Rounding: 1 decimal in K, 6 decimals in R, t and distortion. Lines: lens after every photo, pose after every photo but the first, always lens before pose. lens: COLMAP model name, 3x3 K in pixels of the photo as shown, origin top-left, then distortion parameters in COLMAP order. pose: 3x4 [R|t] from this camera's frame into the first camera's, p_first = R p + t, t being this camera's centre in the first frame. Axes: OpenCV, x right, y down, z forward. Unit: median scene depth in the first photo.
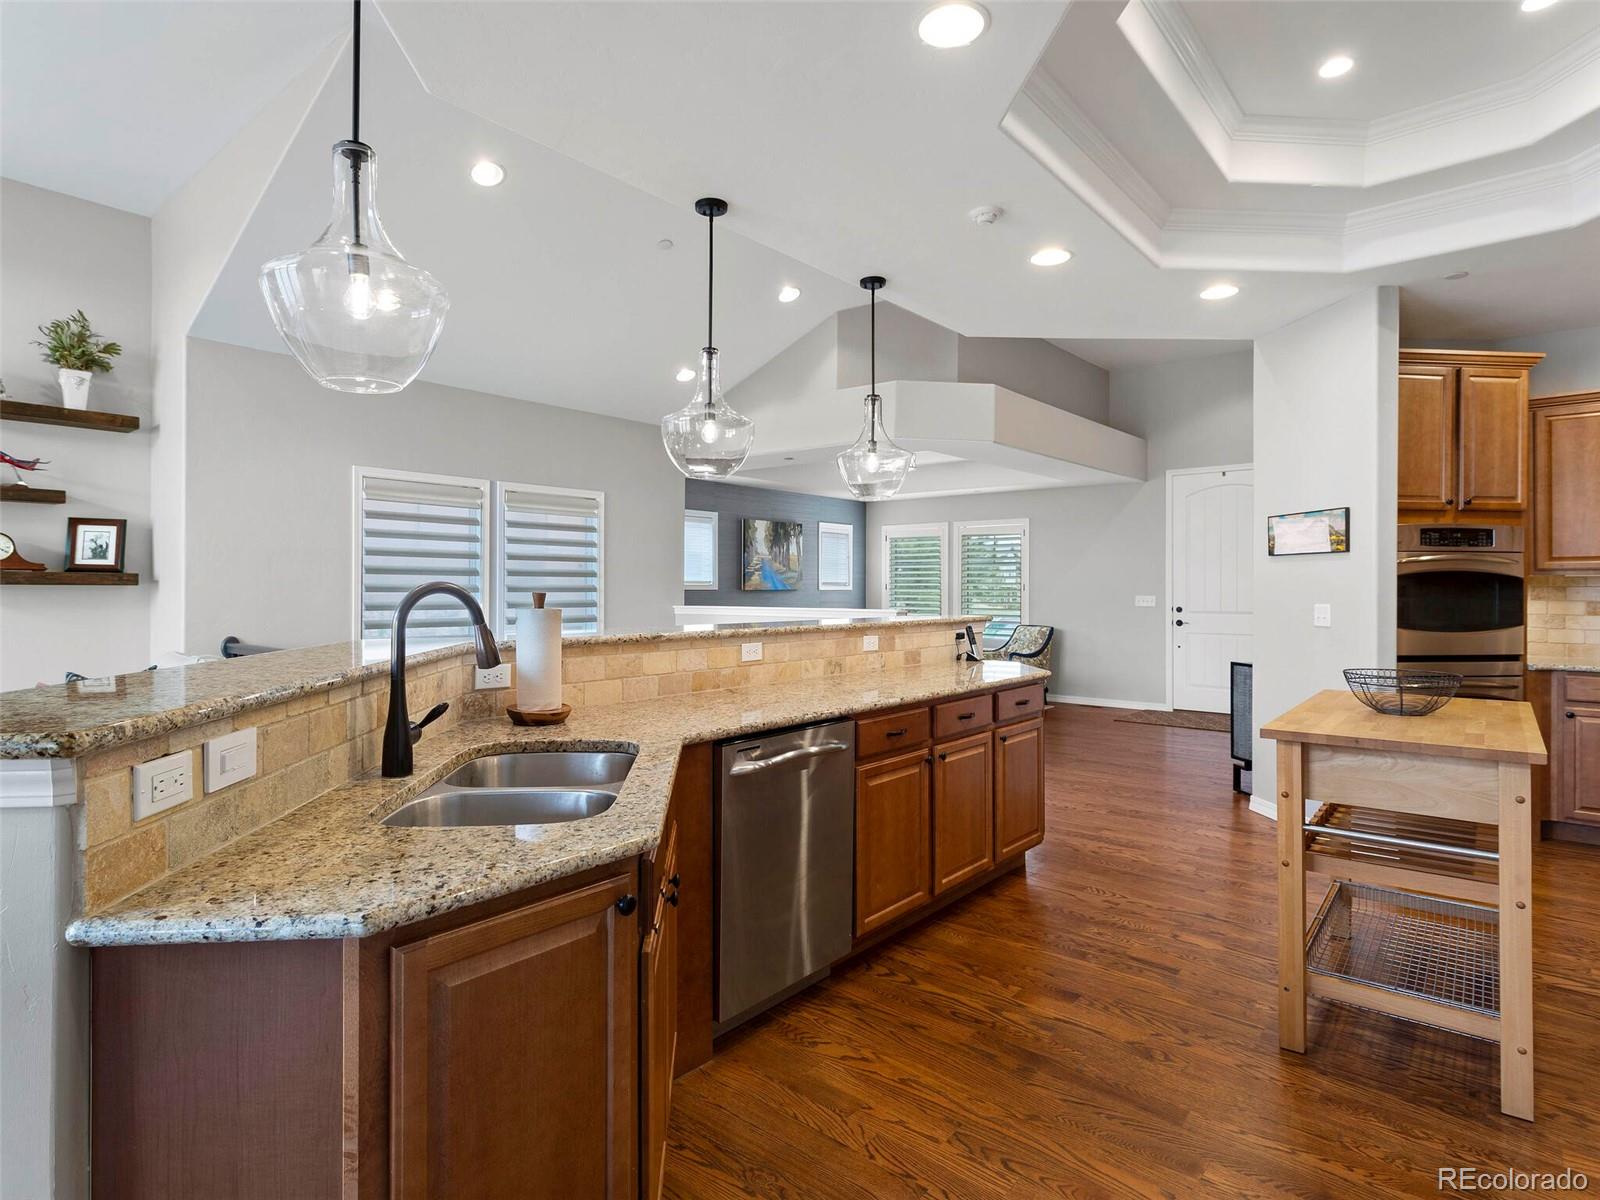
lens RADIAL K [[857.7, 0, 792.5], [0, 857.7, 587.3], [0, 0, 1]] dist [-0.001391, 0.002074]
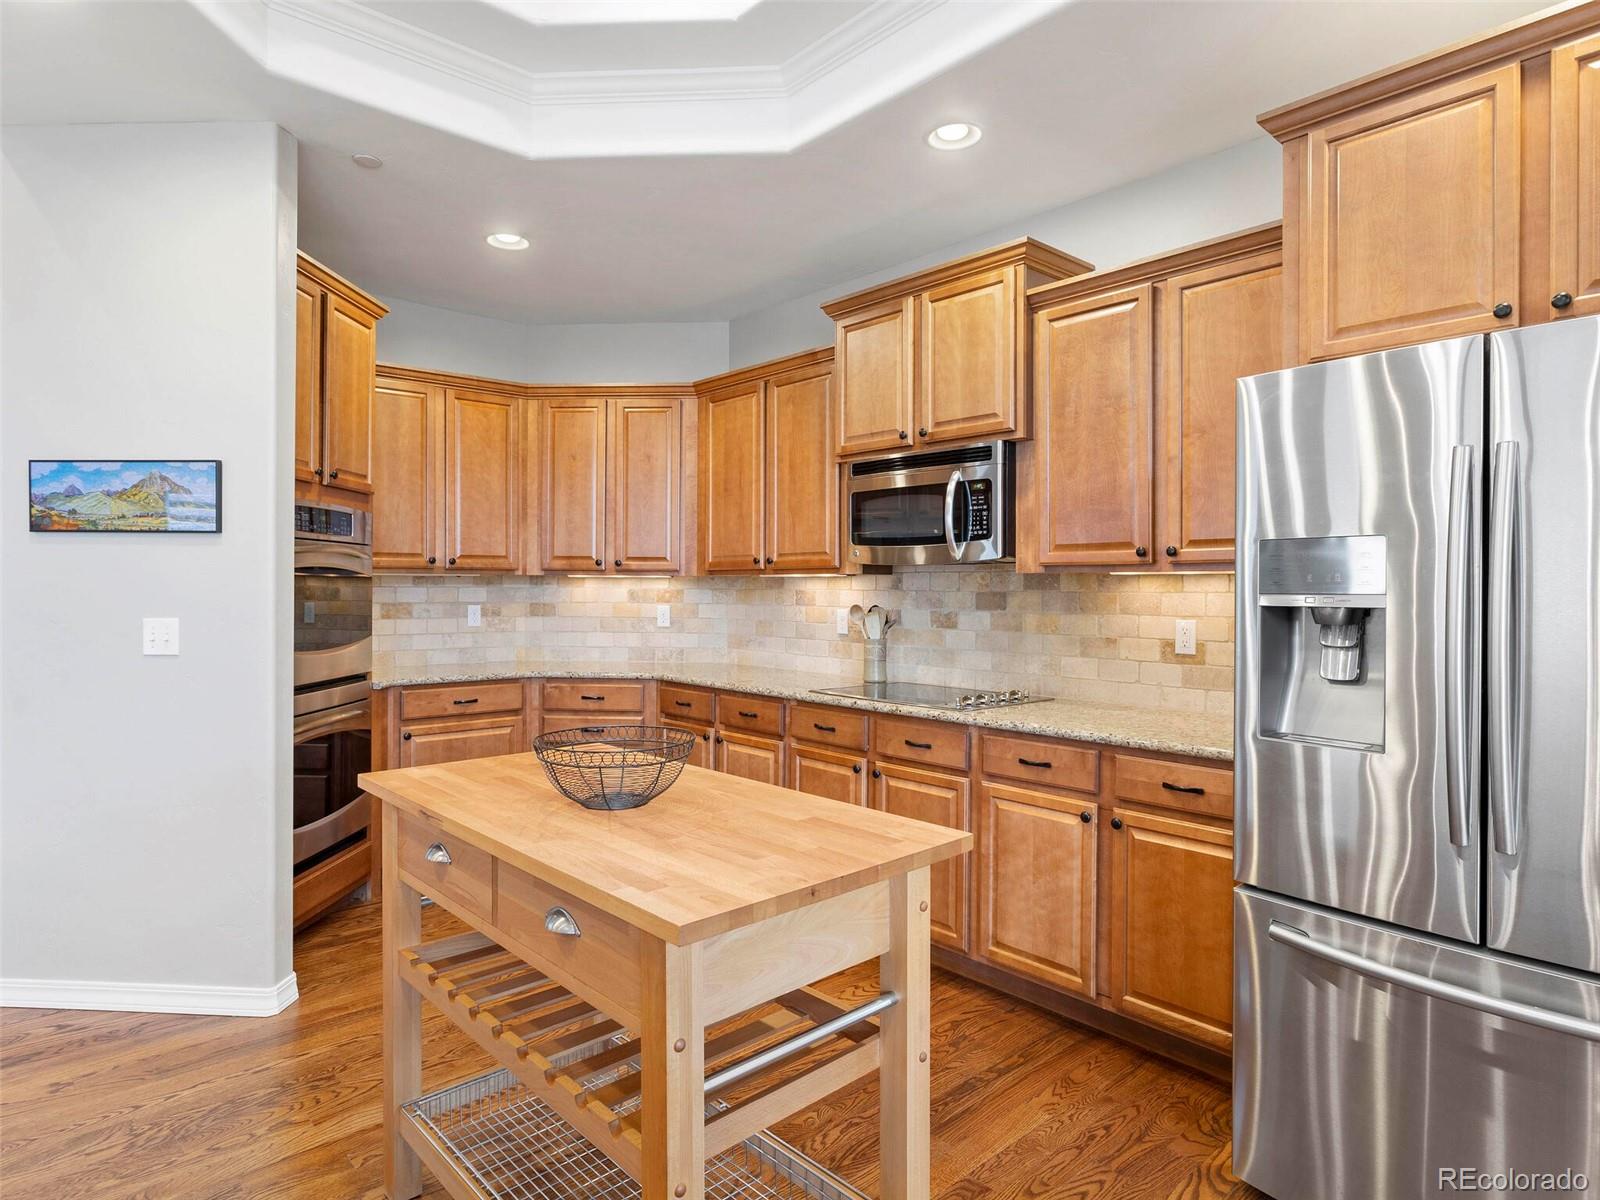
lens RADIAL K [[915.1, 0, 792.4], [0, 915.1, 589.3], [0, 0, 1]] dist [-0.007126, 0.000705]
pose [[0.138554, -0.005339, 0.990341, 0.050604], [-0.004041, 0.999974, 0.005956, -0.006134], [-0.990347, -0.004827, 0.138529, 0.489075]]
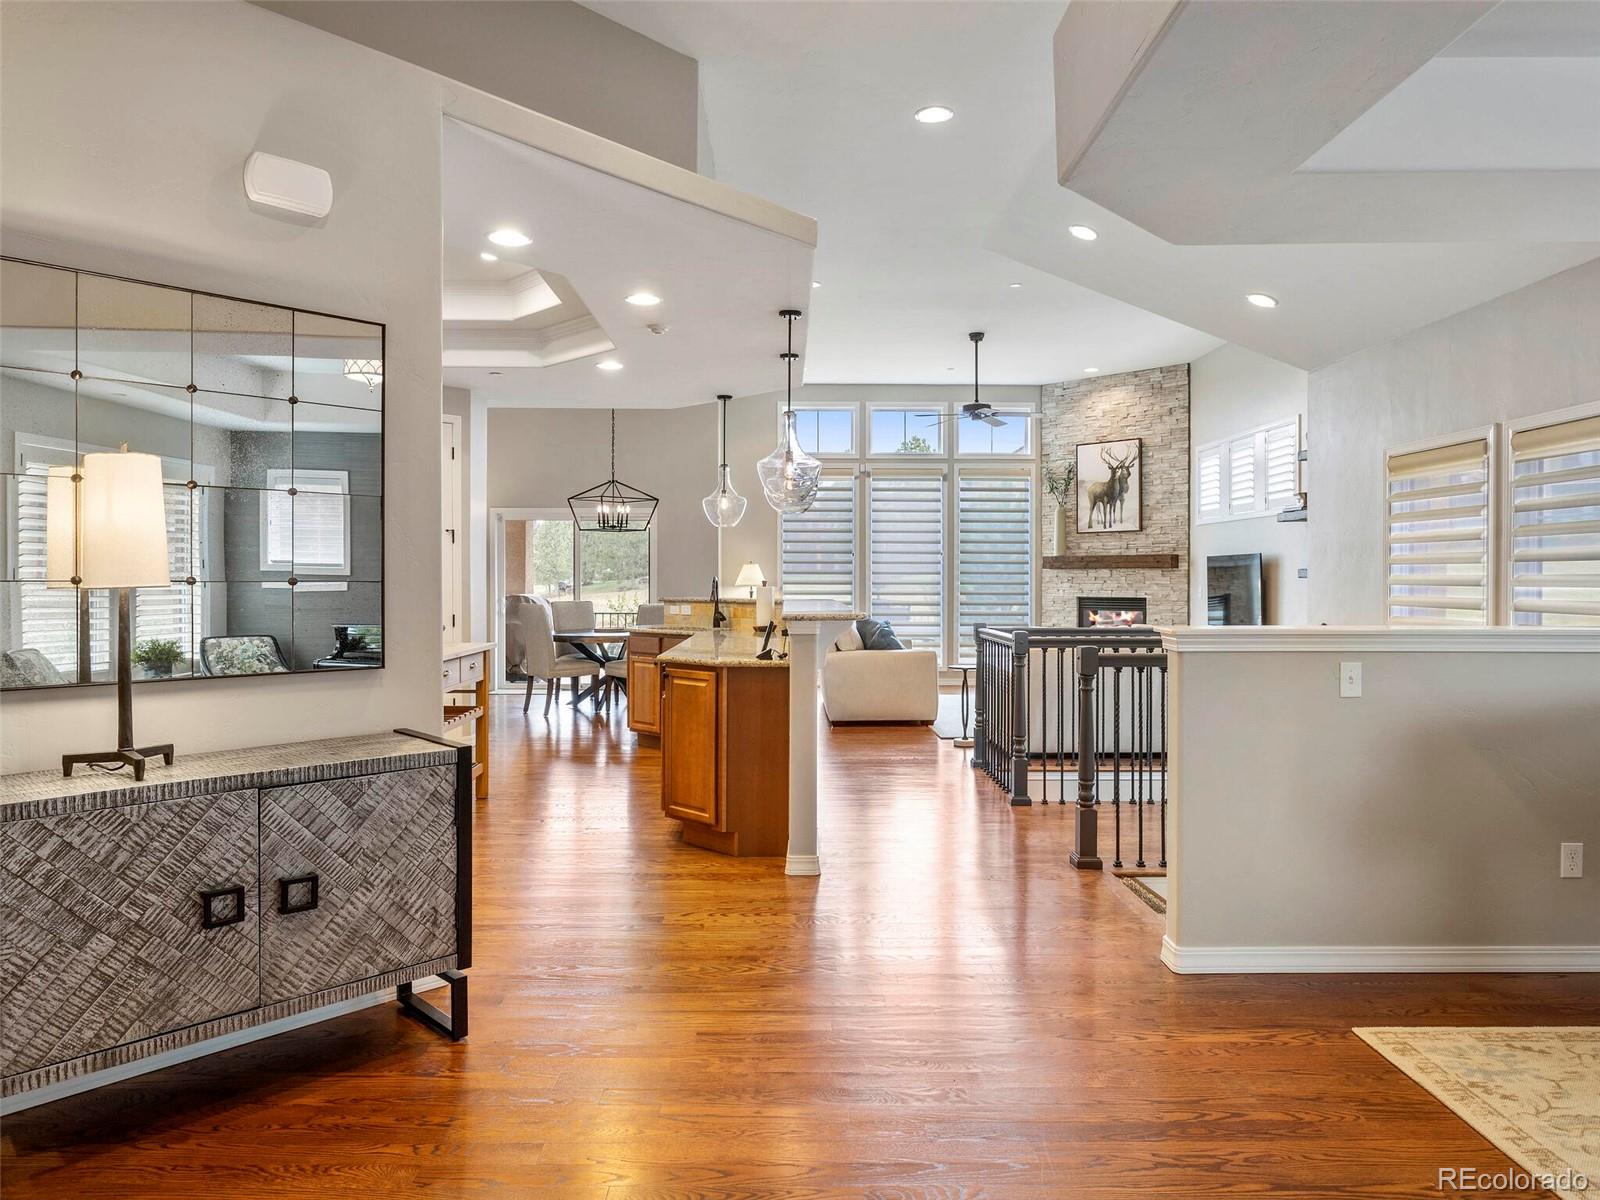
lens RADIAL K [[1025.6, 0, 797.8], [0, 1025.6, 581.1], [0, 0, 1]] dist [-0.003947, 0.002014]
pose [[-0.753134, -0.002135, -0.657864, 0.923732], [-0.002706, 0.999996, -0.000147, 0.004874], [0.657862, 0.001669, -0.753137, 1.902837]]
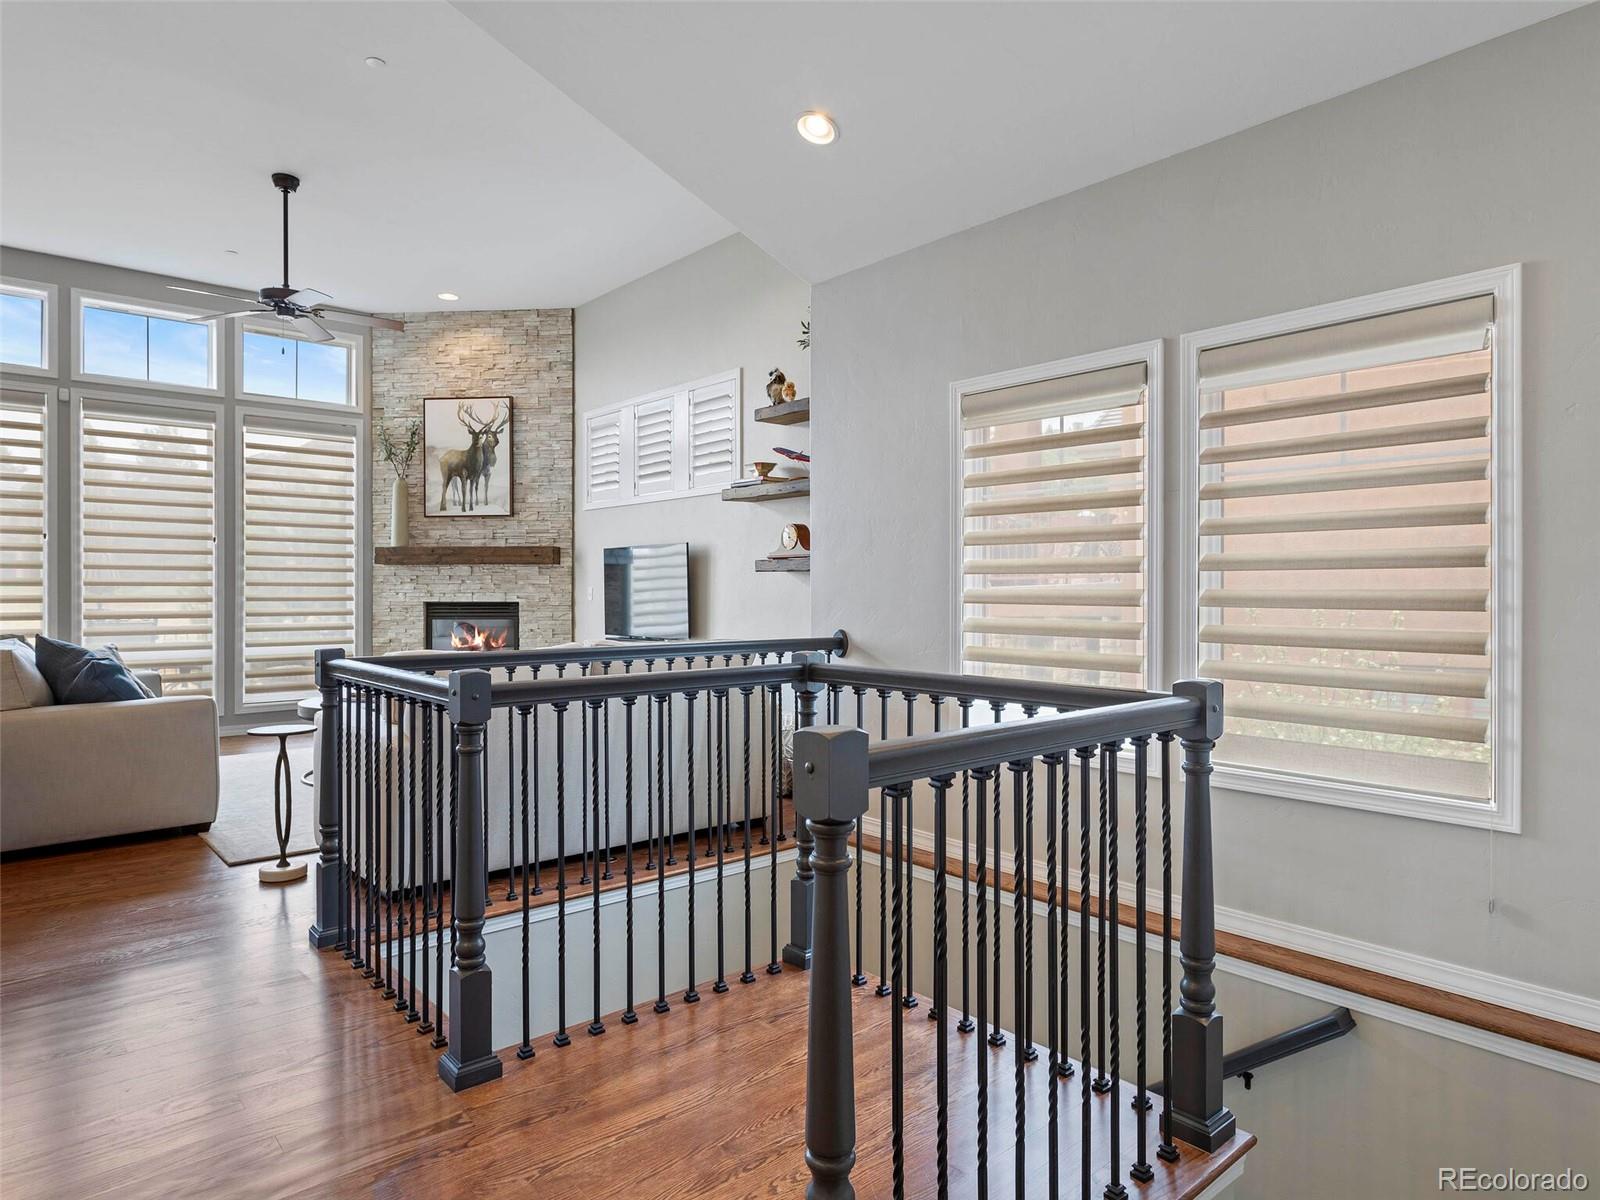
lens RADIAL K [[952.4, 0, 796.6], [0, 952.4, 587.2], [0, 0, 1]] dist [-0.003254, 0.001907]
pose [[-0.150128, -0.005225, -0.988653, 0.308809], [0.000620, 0.999985, -0.005379, 0.026261], [0.988666, -0.001421, -0.150123, 1.333863]]
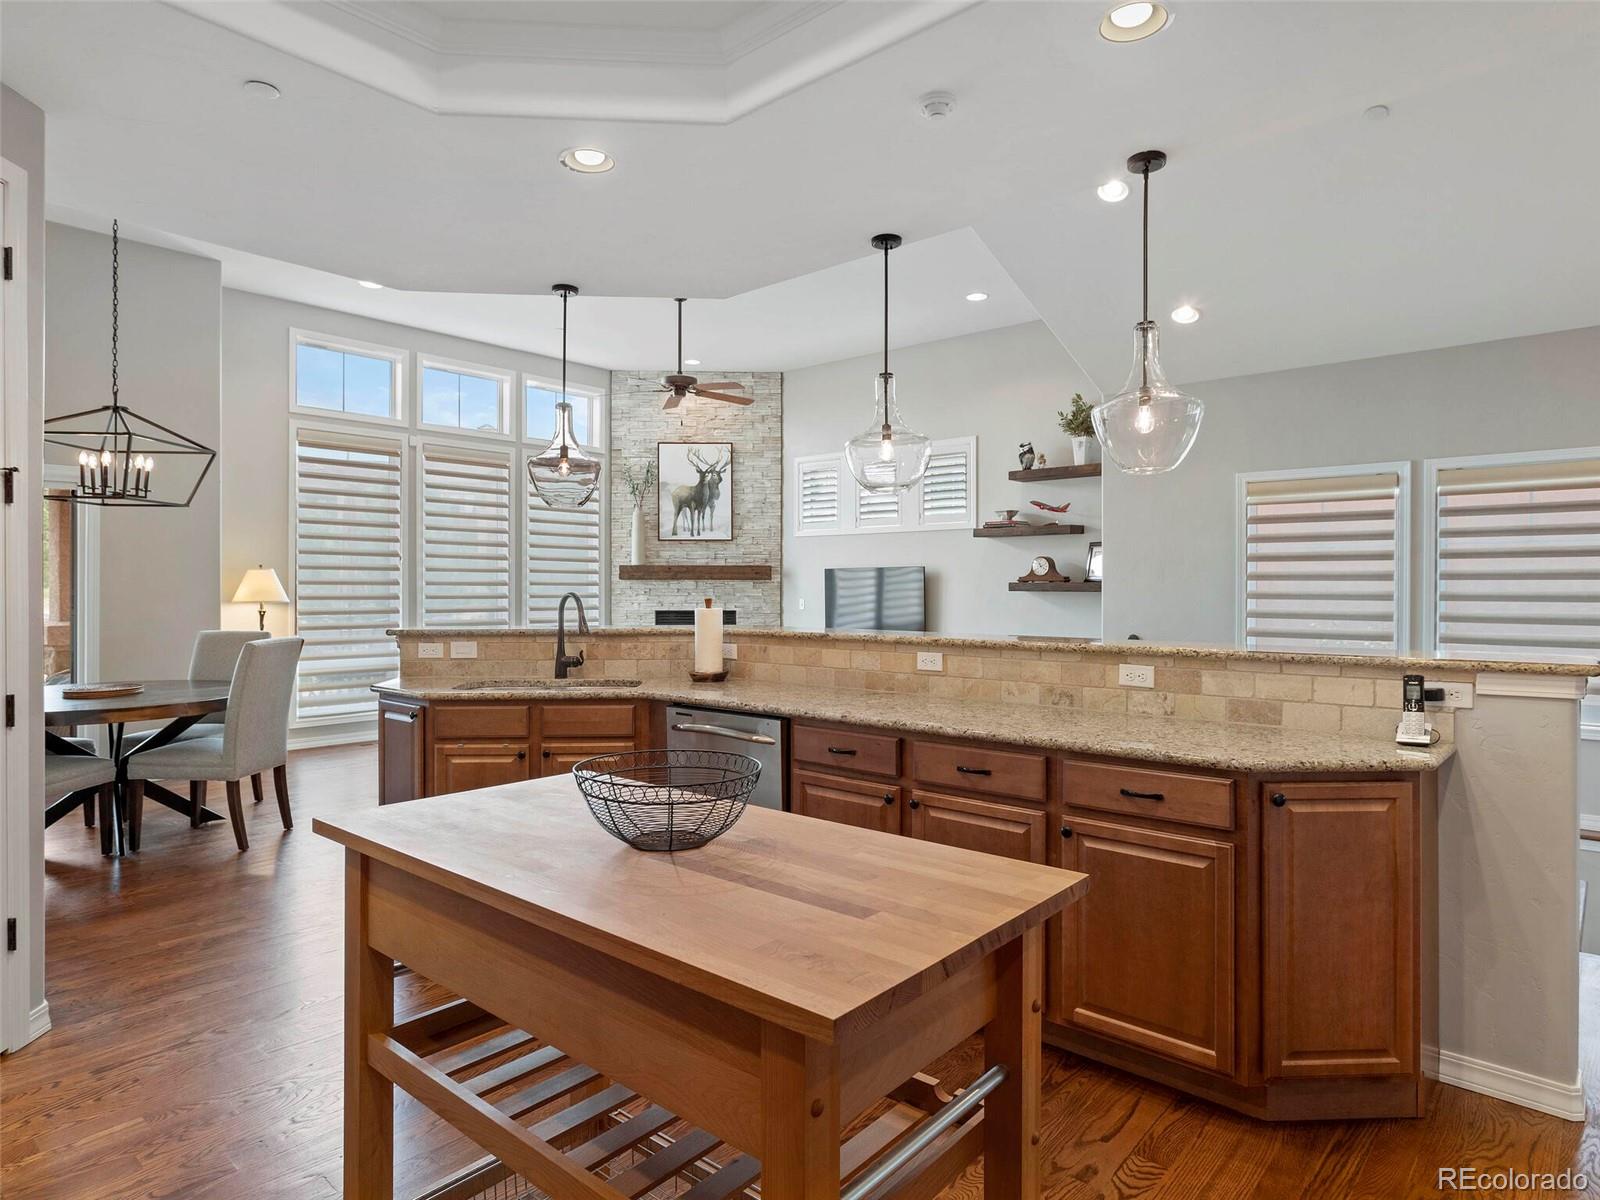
lens RADIAL K [[930.1, 0, 795.1], [0, 930.1, 588.6], [0, 0, 1]] dist [-0.005768, -0.000397]
pose [[-0.022017, -0.002206, -0.999755, 0.795659], [-0.001323, 0.999997, -0.002178, -0.004354], [0.999757, 0.001275, -0.022020, 0.676908]]
